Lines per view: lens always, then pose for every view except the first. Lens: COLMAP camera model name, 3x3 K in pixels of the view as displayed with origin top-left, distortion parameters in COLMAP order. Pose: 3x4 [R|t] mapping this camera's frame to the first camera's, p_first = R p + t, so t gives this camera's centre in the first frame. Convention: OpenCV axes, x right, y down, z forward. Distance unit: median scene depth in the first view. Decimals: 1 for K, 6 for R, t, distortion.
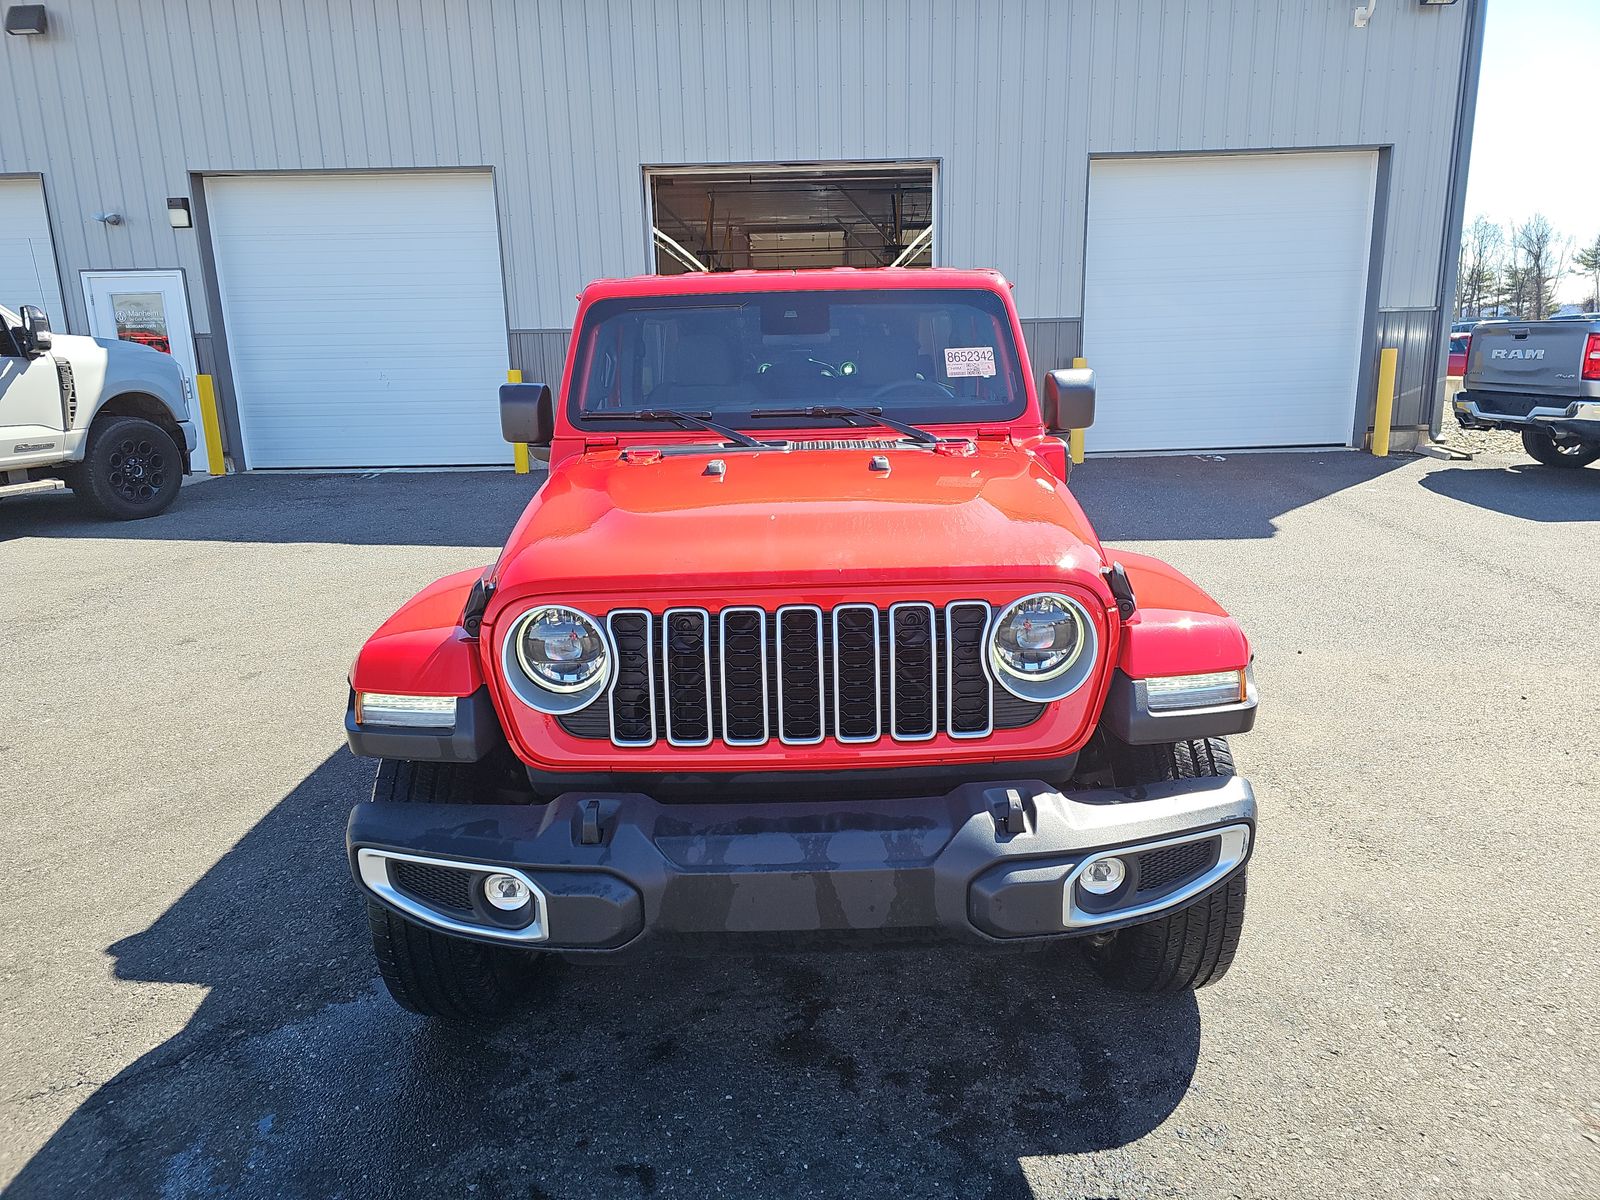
lens RADIAL K [[1057.2, 0, 809.2], [0, 1057.2, 553.6], [0, 0, 1]] dist [0.060480, -0.056391]
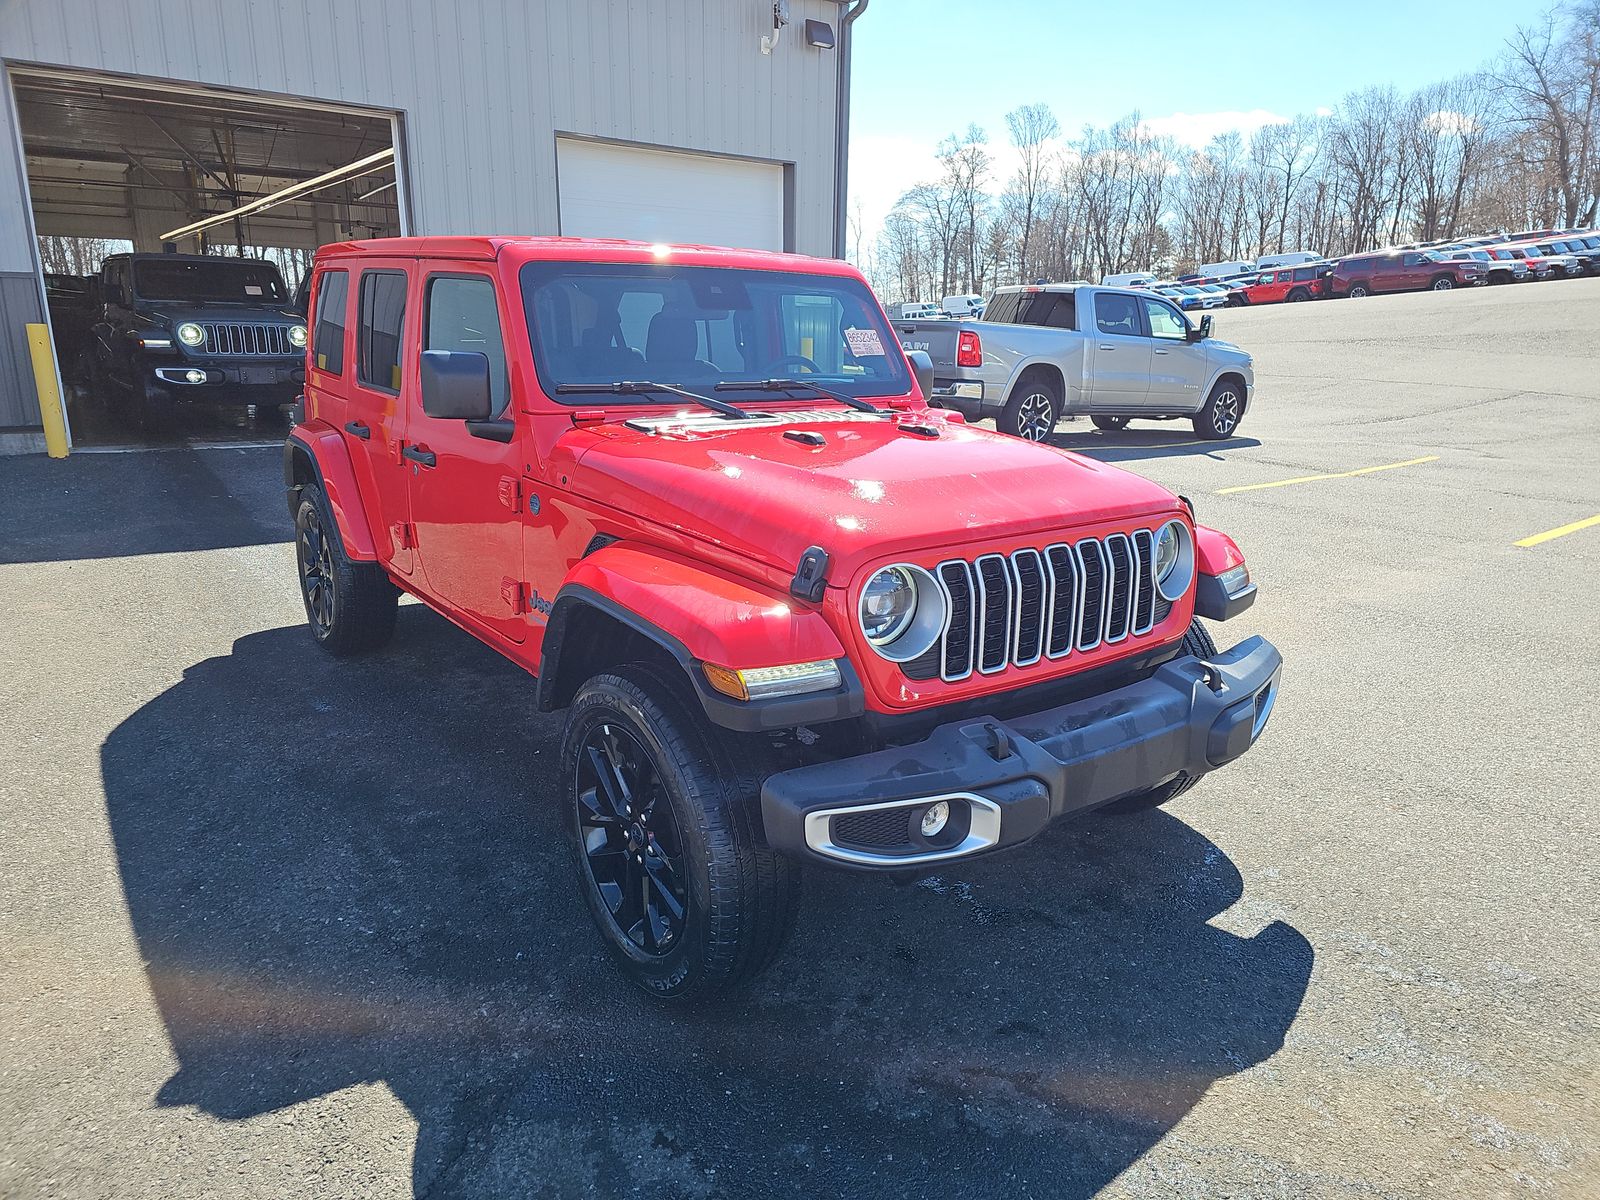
lens RADIAL K [[1069.9, 0, 804.4], [0, 1069.9, 577.6], [0, 0, 1]] dist [0.060490, -0.051299]
pose [[0.801582, -0.101112, 0.589273, -0.267452], [0.077426, 0.994852, 0.065382, -0.004098], [-0.592851, -0.006784, 0.805284, 0.047471]]
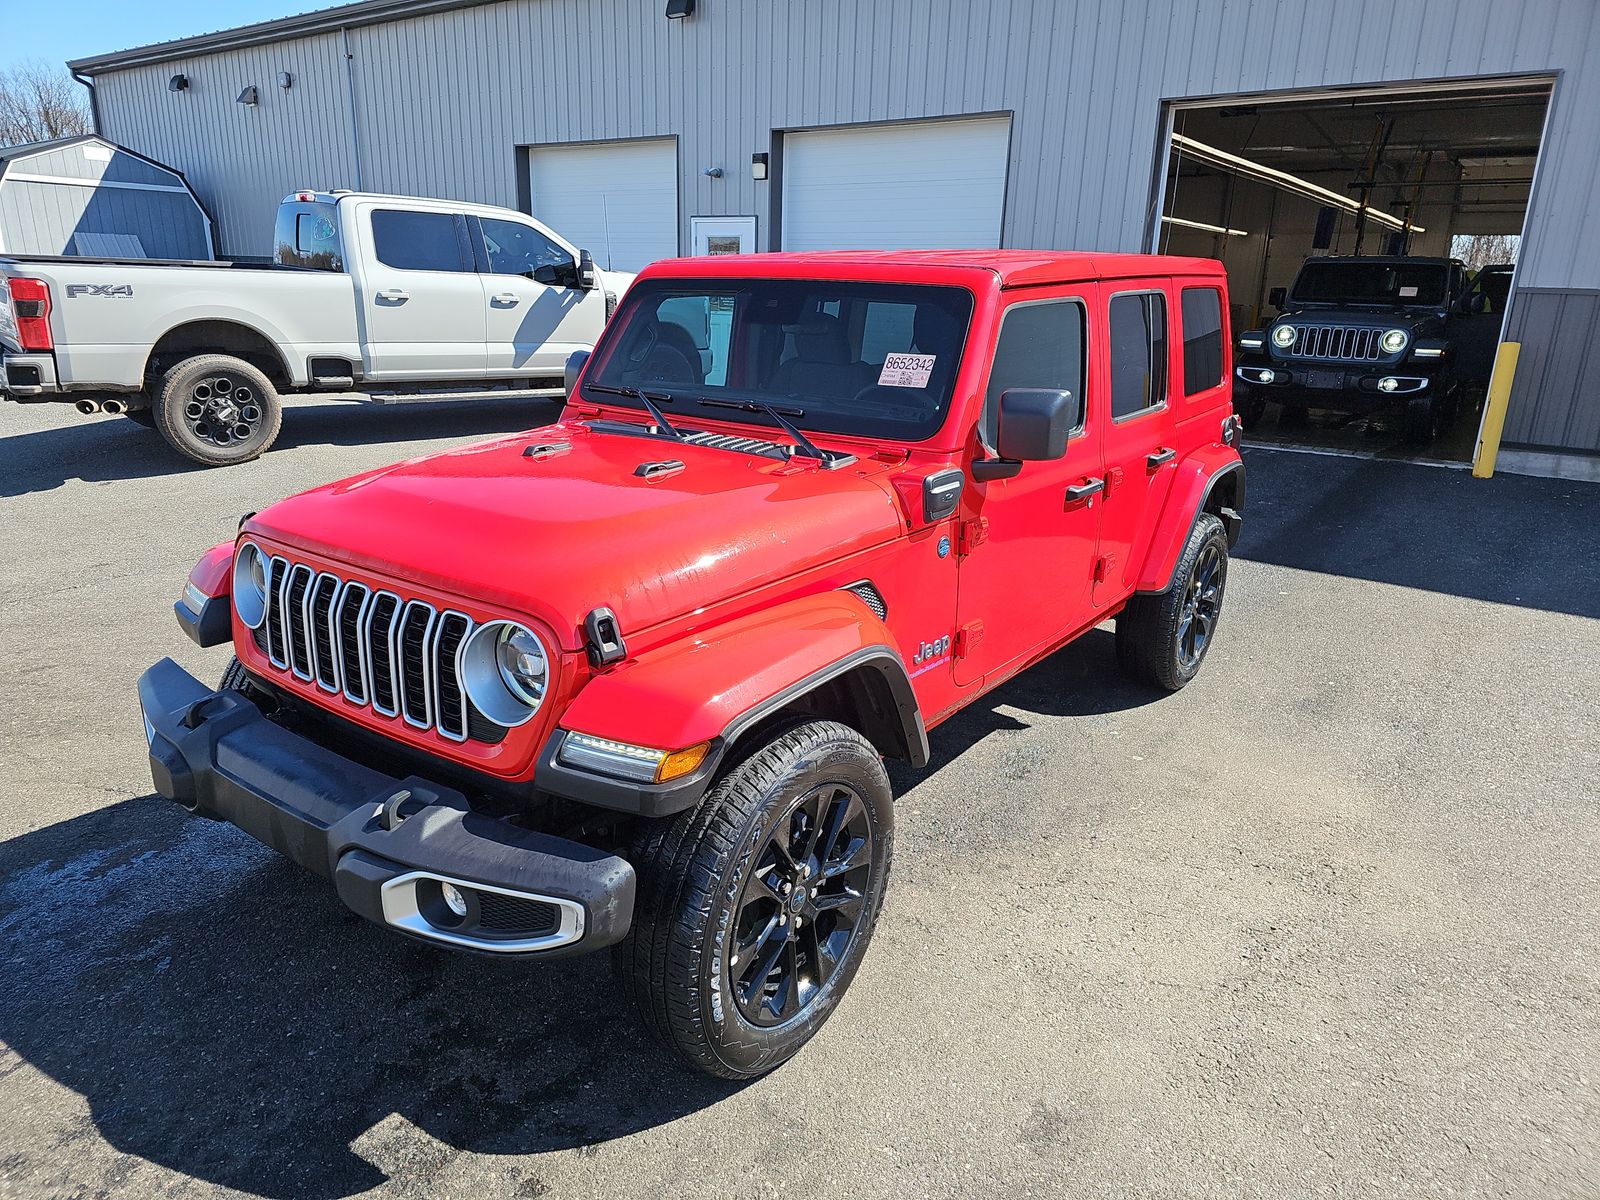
lens RADIAL K [[1069.9, 0, 804.4], [0, 1069.9, 577.6], [0, 0, 1]] dist [0.060490, -0.051299]
pose [[0.799227, 0.201871, -0.566114, 0.280321], [-0.157474, 0.979335, 0.126903, -0.048768], [0.580033, -0.012277, 0.814500, 0.091188]]
